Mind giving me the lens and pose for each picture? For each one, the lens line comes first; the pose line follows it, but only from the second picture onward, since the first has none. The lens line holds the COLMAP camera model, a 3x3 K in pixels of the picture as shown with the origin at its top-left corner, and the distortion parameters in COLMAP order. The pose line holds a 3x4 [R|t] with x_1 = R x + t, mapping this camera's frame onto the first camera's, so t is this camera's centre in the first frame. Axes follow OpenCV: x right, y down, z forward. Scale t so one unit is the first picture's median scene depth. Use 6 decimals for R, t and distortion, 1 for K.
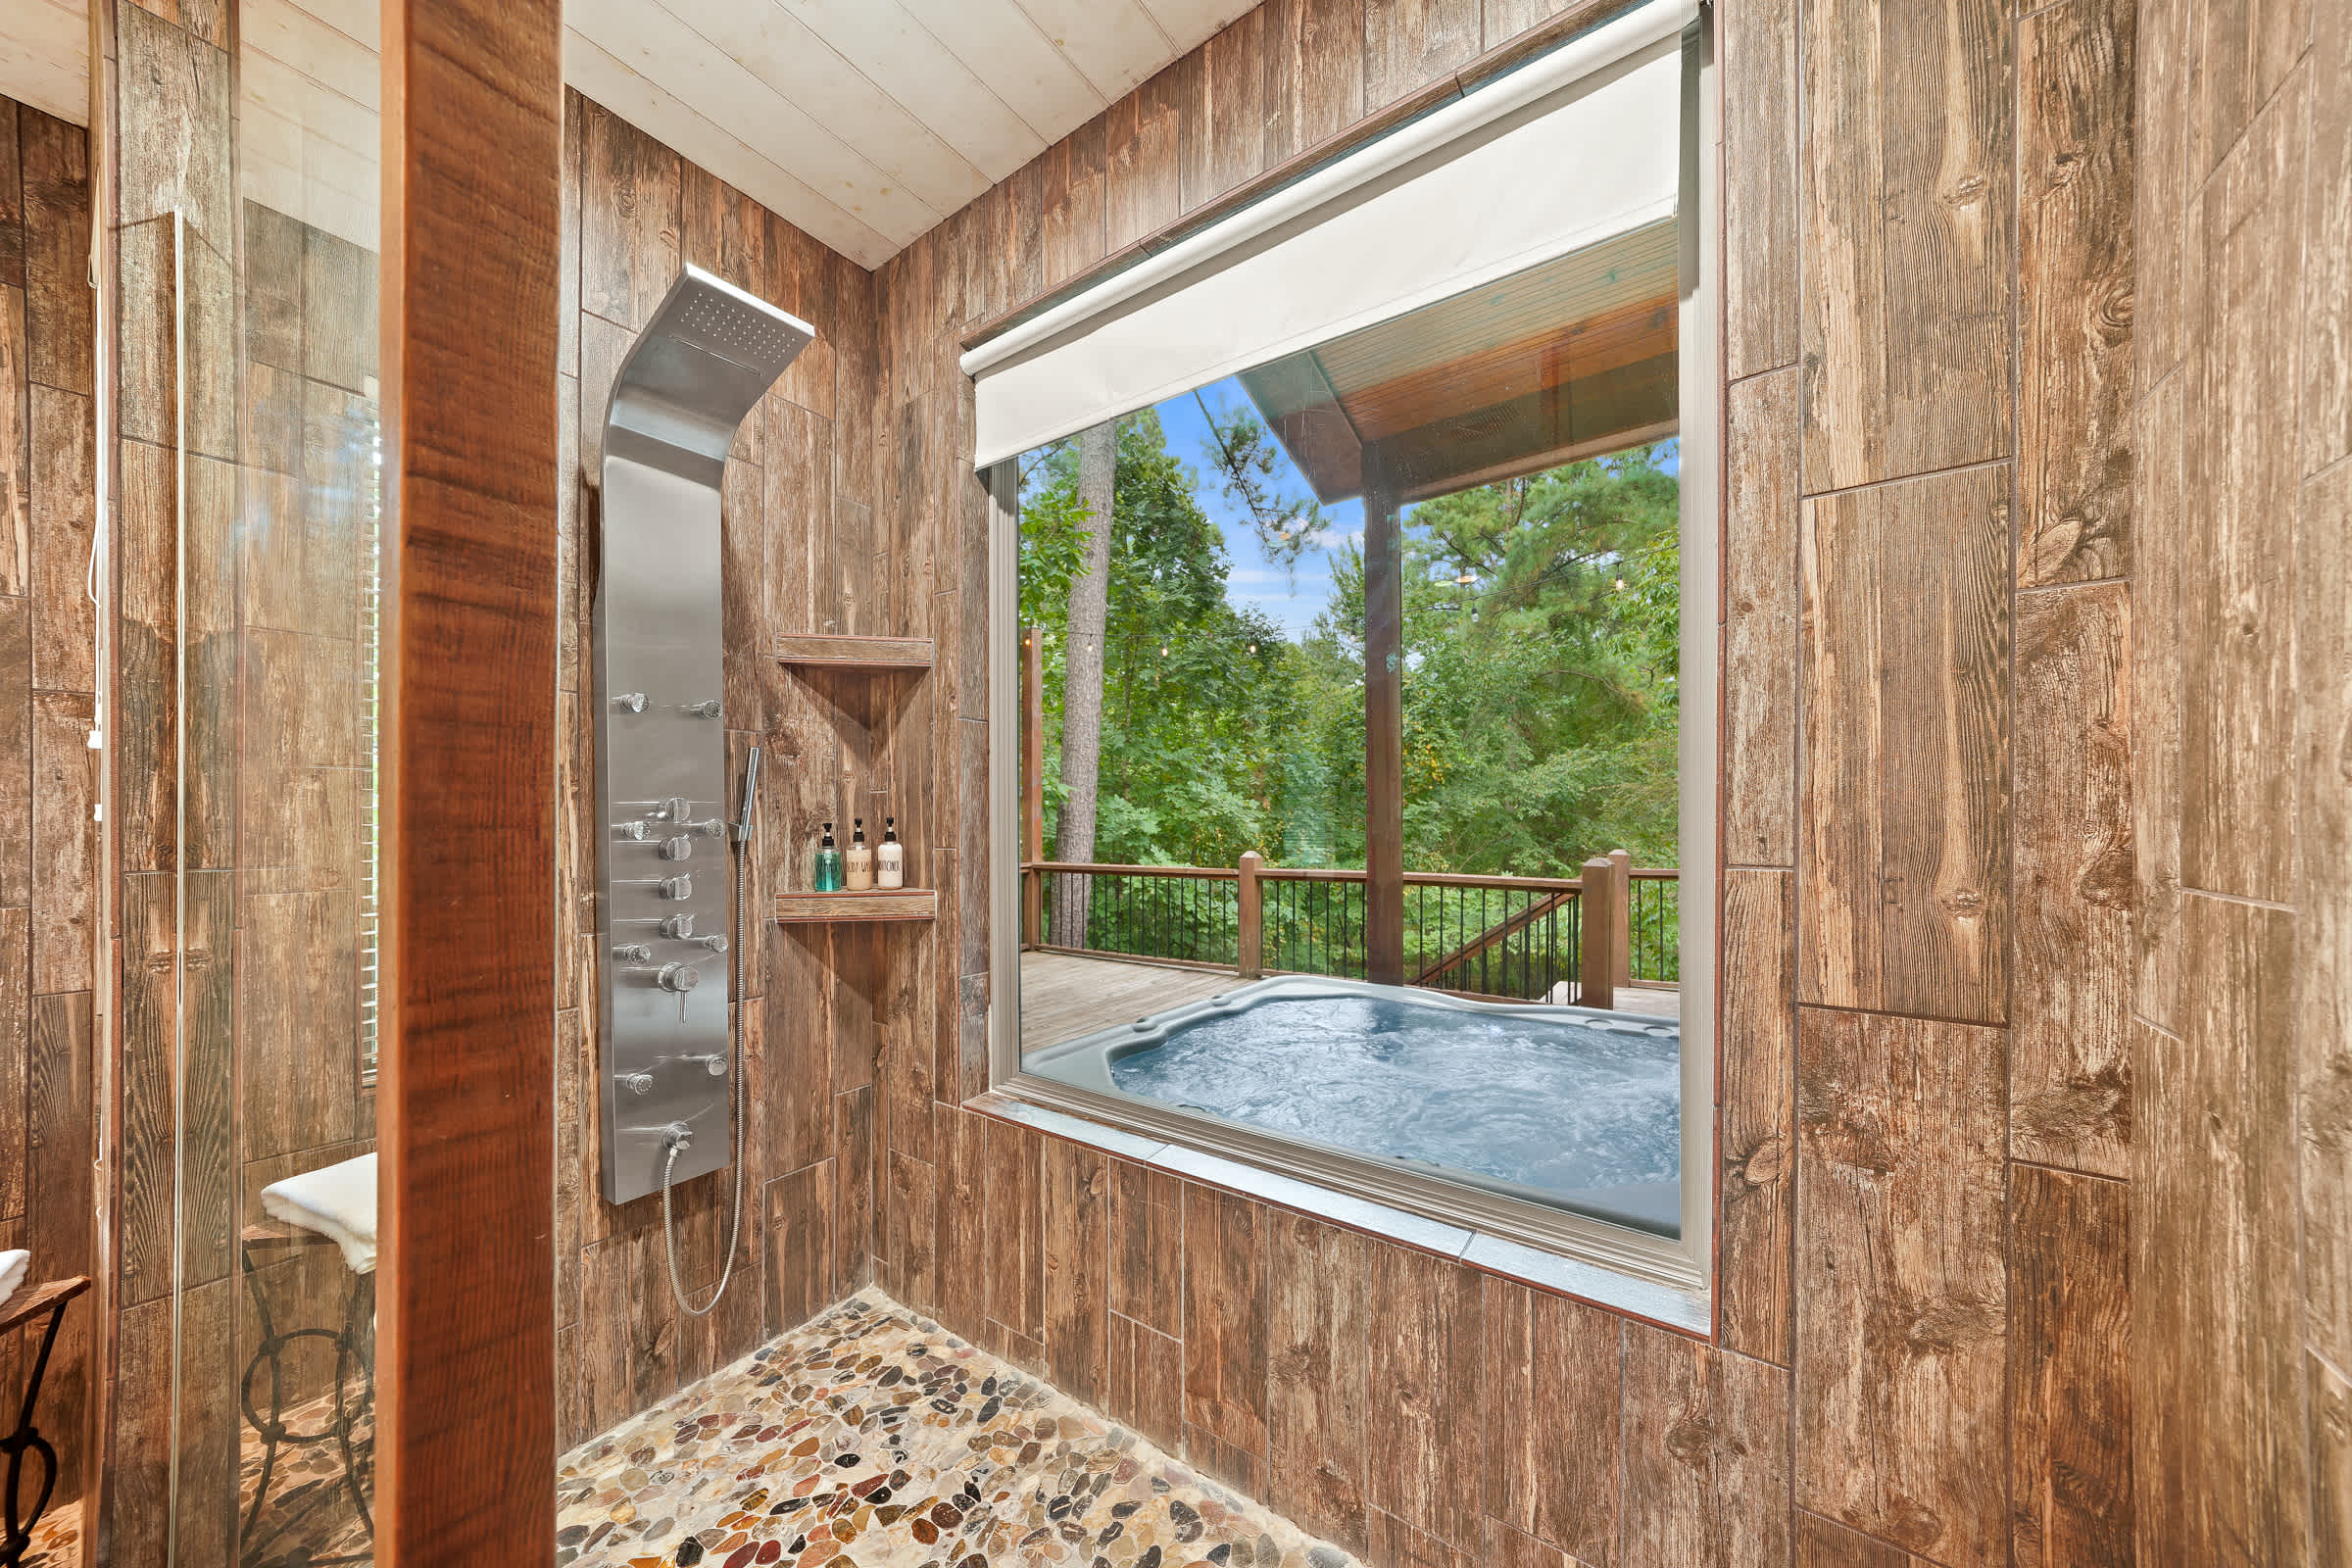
lens RADIAL K [[807.0, 0, 1170.0], [0, 807.0, 826.0], [0, 0, 1]] dist [-0.000197, 0.000285]
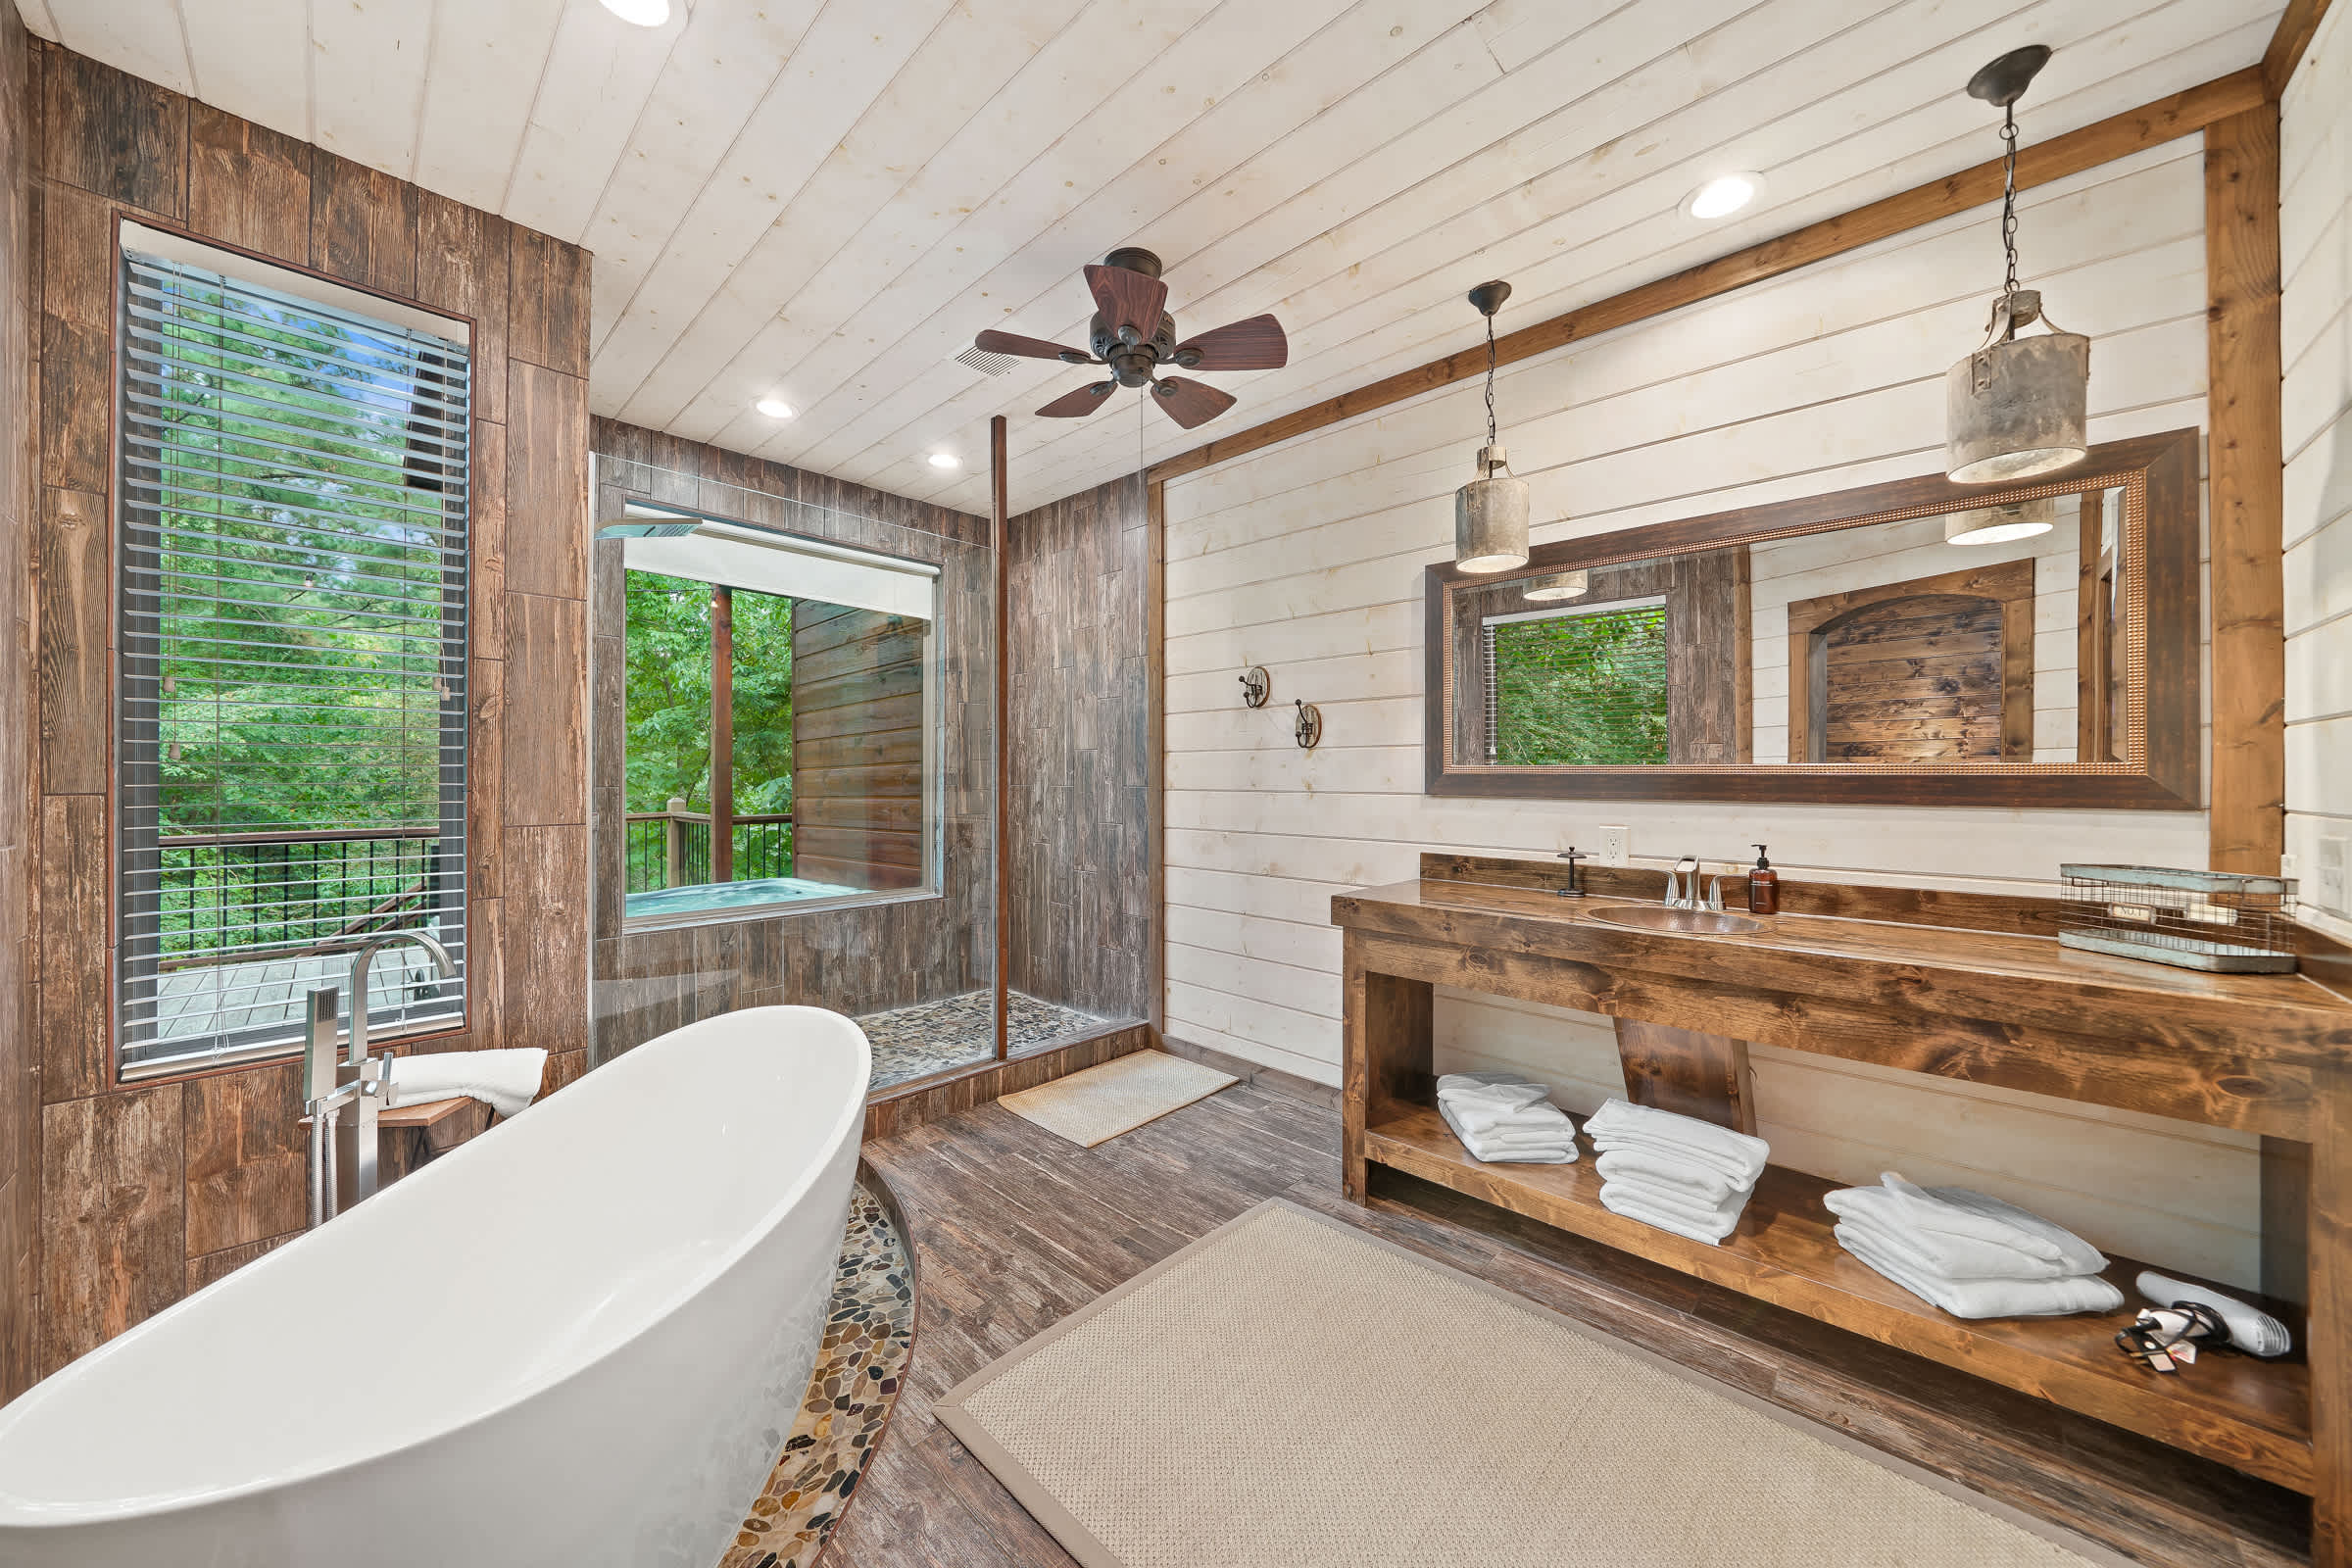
lens RADIAL K [[795.4, 0, 1173.5], [0, 795.4, 775.3], [0, 0, 1]] dist [-0.012536, 0.000085]
pose [[0.126472, 0.004825, 0.991958, -3.417692], [0.002575, 0.999983, -0.005192, 0.027443], [-0.991967, 0.003211, 0.126458, -0.740814]]
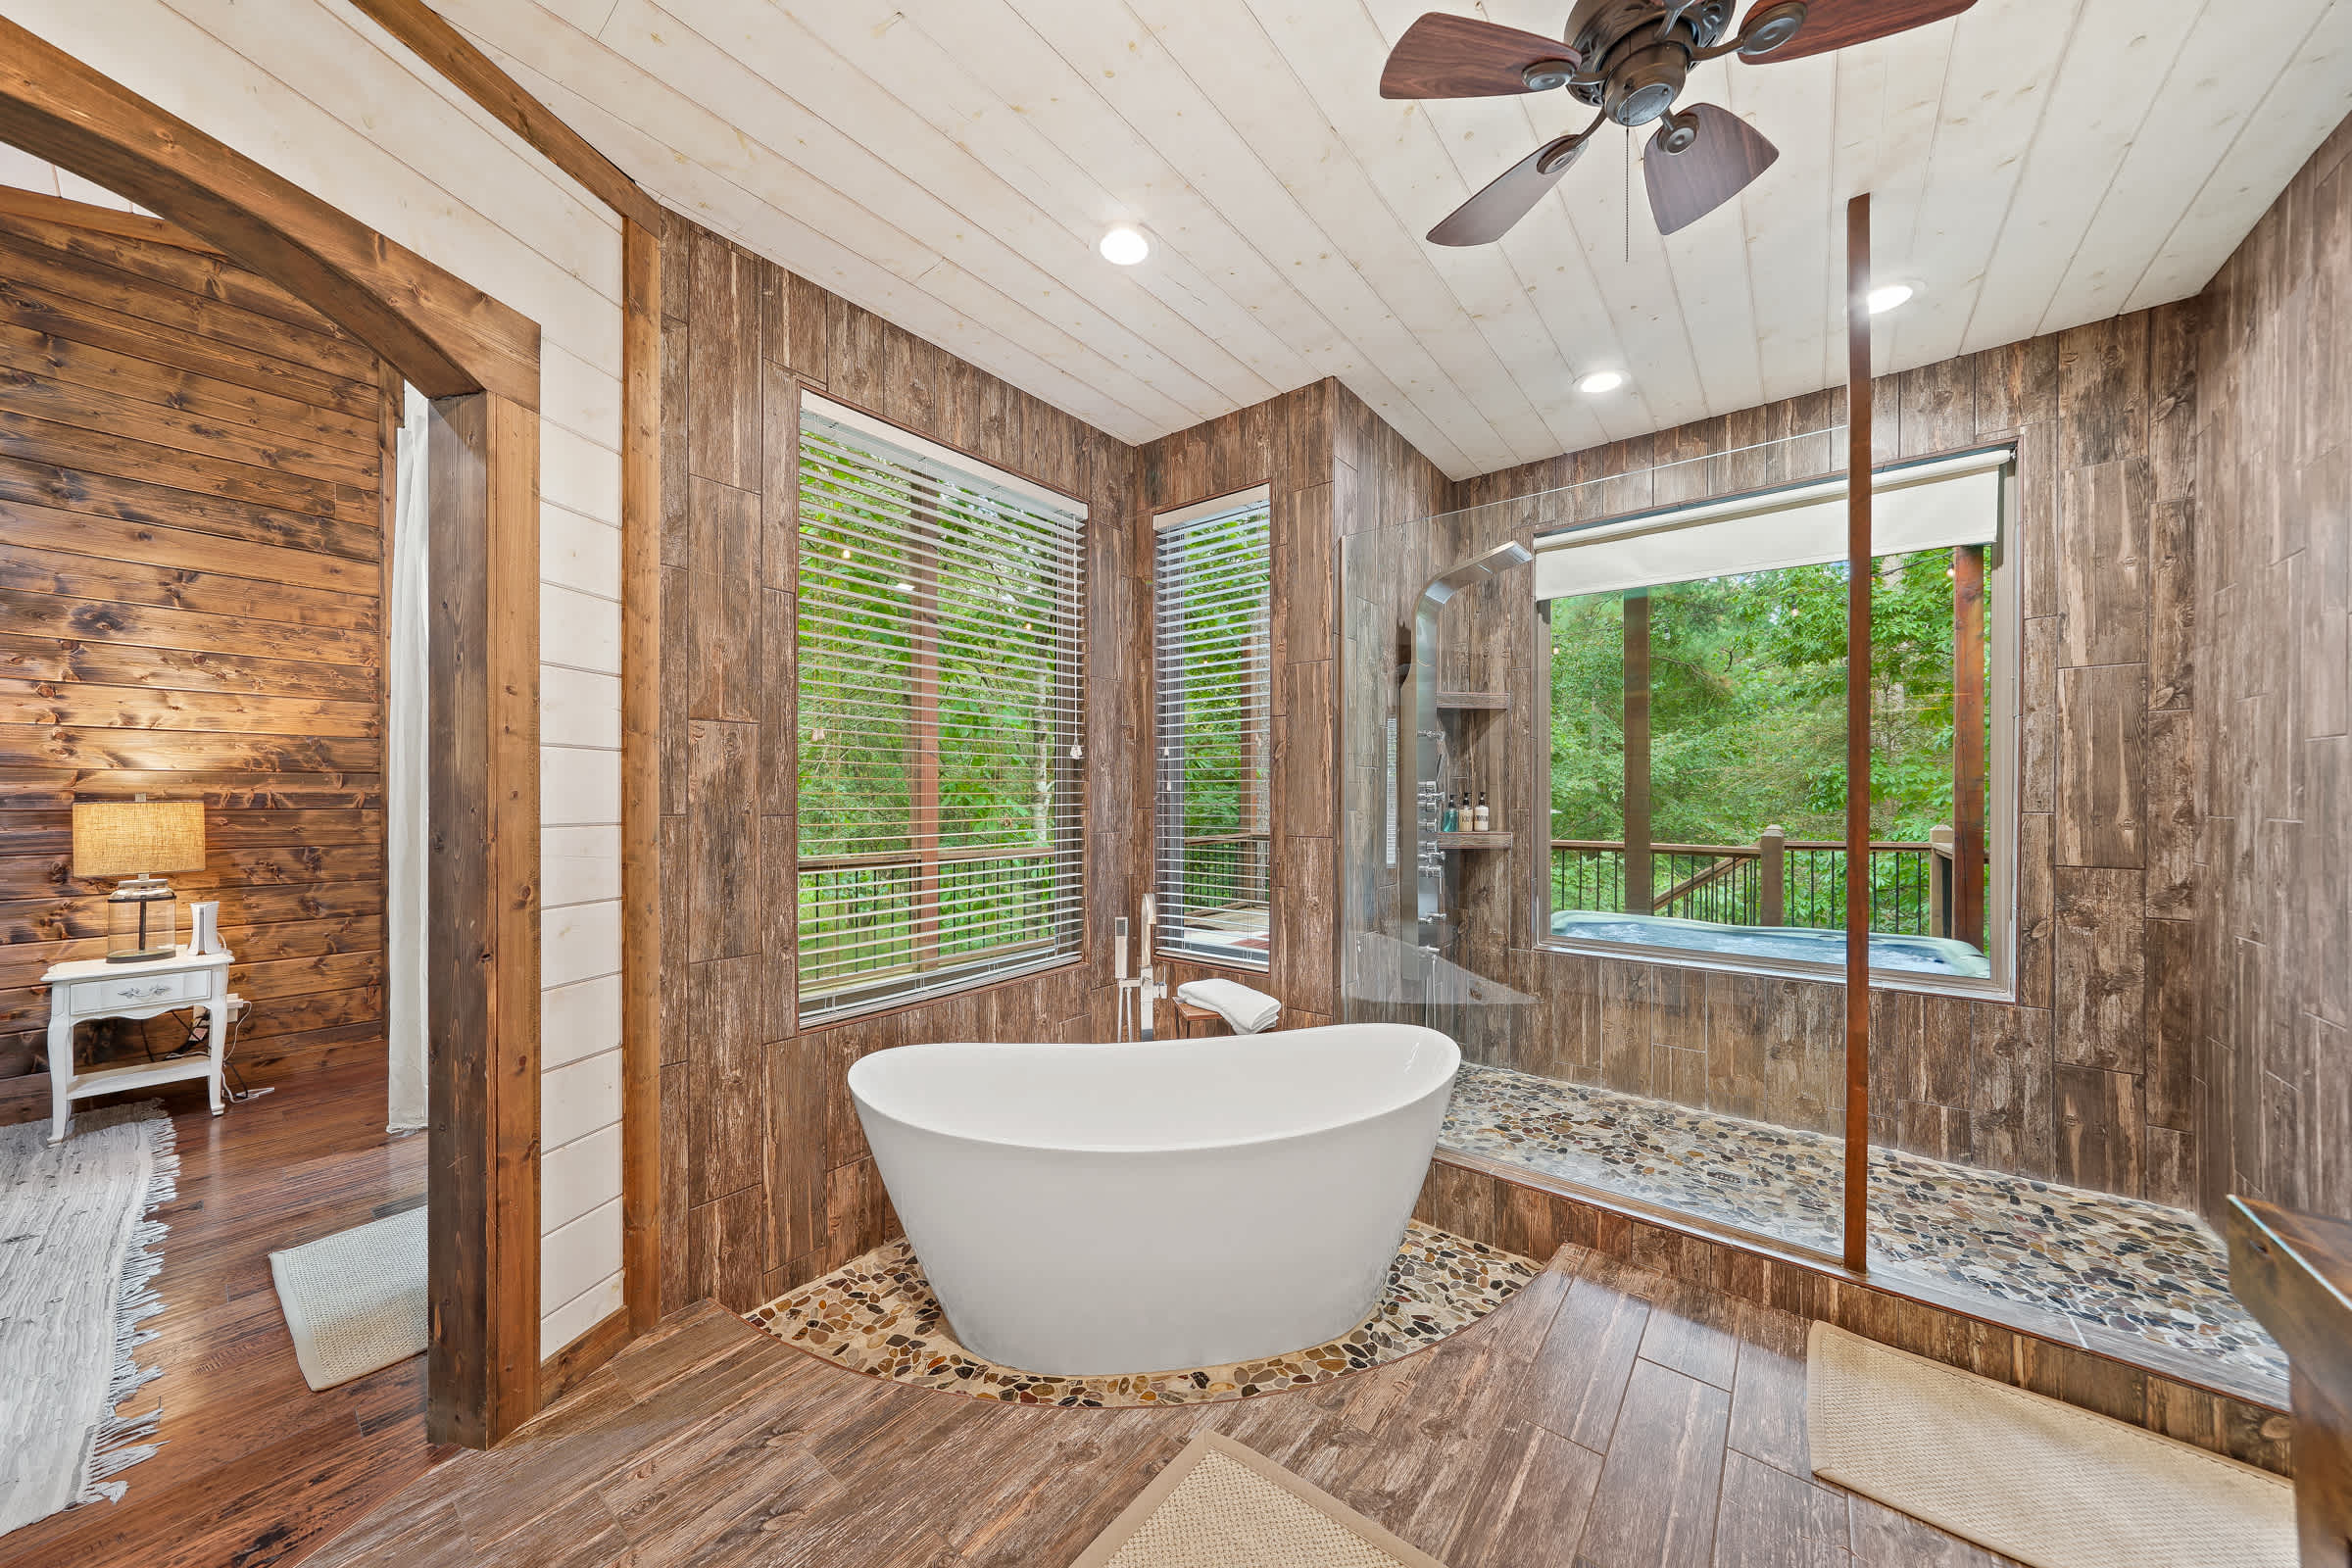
lens RADIAL K [[827.6, 0, 1177.4], [0, 827.6, 799.7], [0, 0, 1]] dist [-0.001498, 0.004211]
pose [[0.999095, 0.002452, -0.042462, -1.876322], [-0.002475, 0.999997, -0.000488, 0.018526], [0.042461, 0.000592, 0.999098, -1.733594]]
